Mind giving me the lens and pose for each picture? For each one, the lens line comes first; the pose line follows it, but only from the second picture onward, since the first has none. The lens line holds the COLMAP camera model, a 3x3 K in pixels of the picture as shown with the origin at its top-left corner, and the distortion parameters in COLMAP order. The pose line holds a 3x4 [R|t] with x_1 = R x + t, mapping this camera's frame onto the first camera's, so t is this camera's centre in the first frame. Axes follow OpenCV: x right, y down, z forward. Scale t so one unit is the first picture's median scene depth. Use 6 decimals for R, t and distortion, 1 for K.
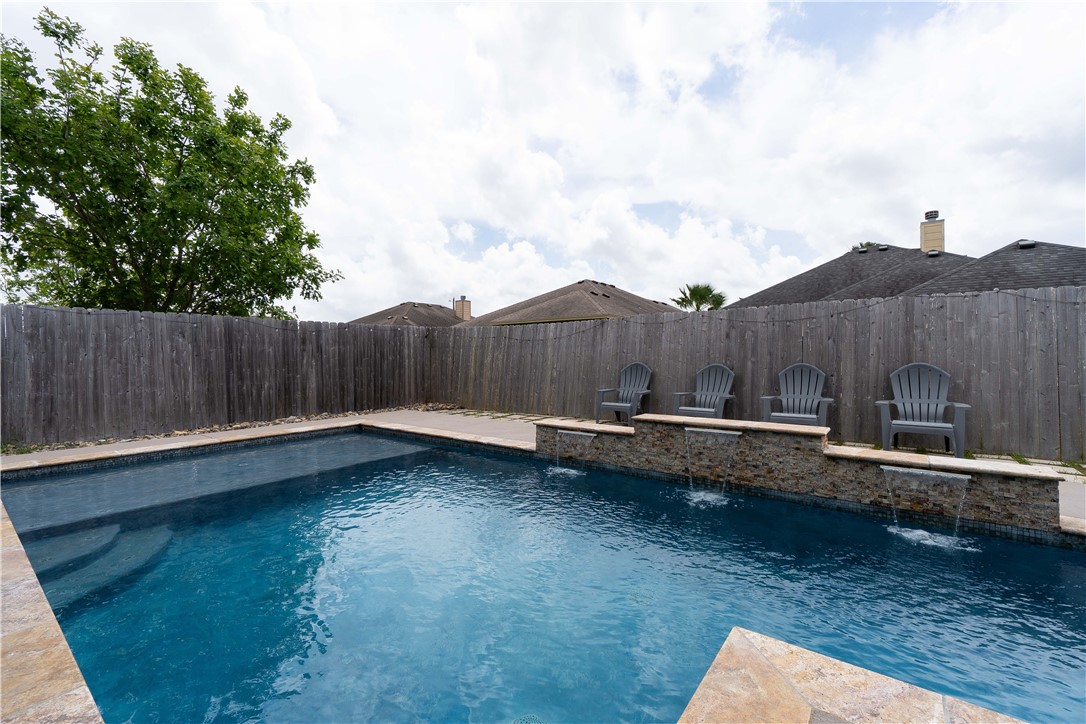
lens RADIAL K [[465.0, 0, 541.2], [0, 465.0, 353.8], [0, 0, 1]] dist [-0.004630, -0.000081]
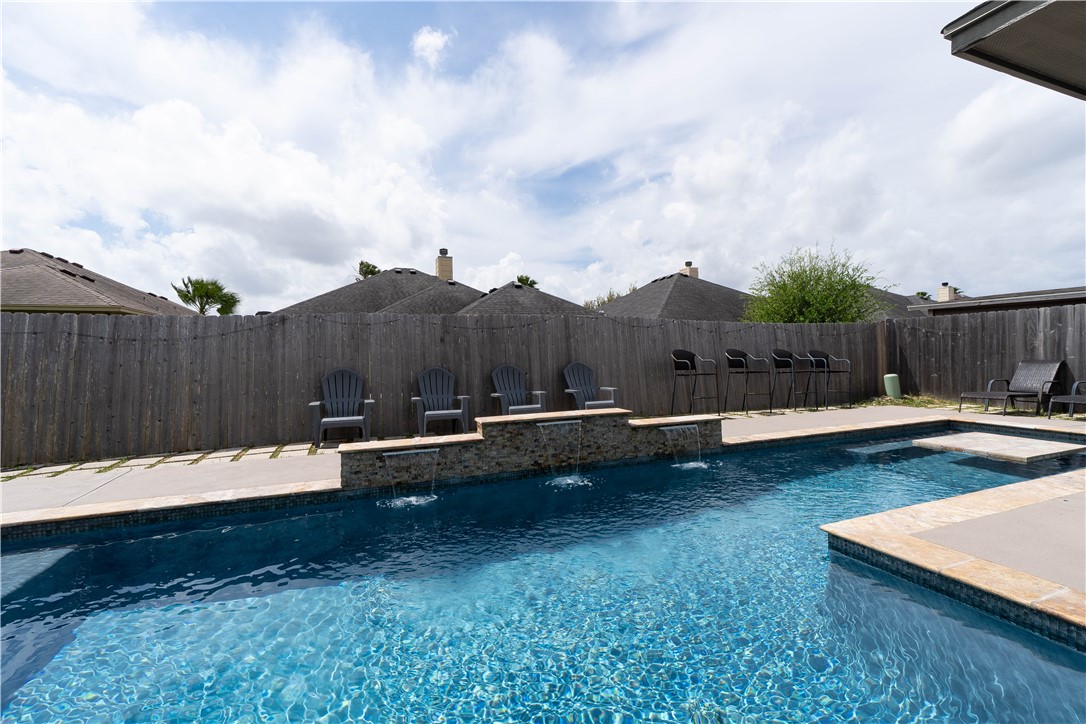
lens RADIAL K [[465.0, 0, 541.2], [0, 465.0, 353.8], [0, 0, 1]] dist [-0.004630, -0.000081]
pose [[0.516532, -0.000538, 0.856268, -0.372346], [0.013686, 0.999877, -0.007628, 0.003266], [-0.856158, 0.015659, 0.516476, 0.265468]]
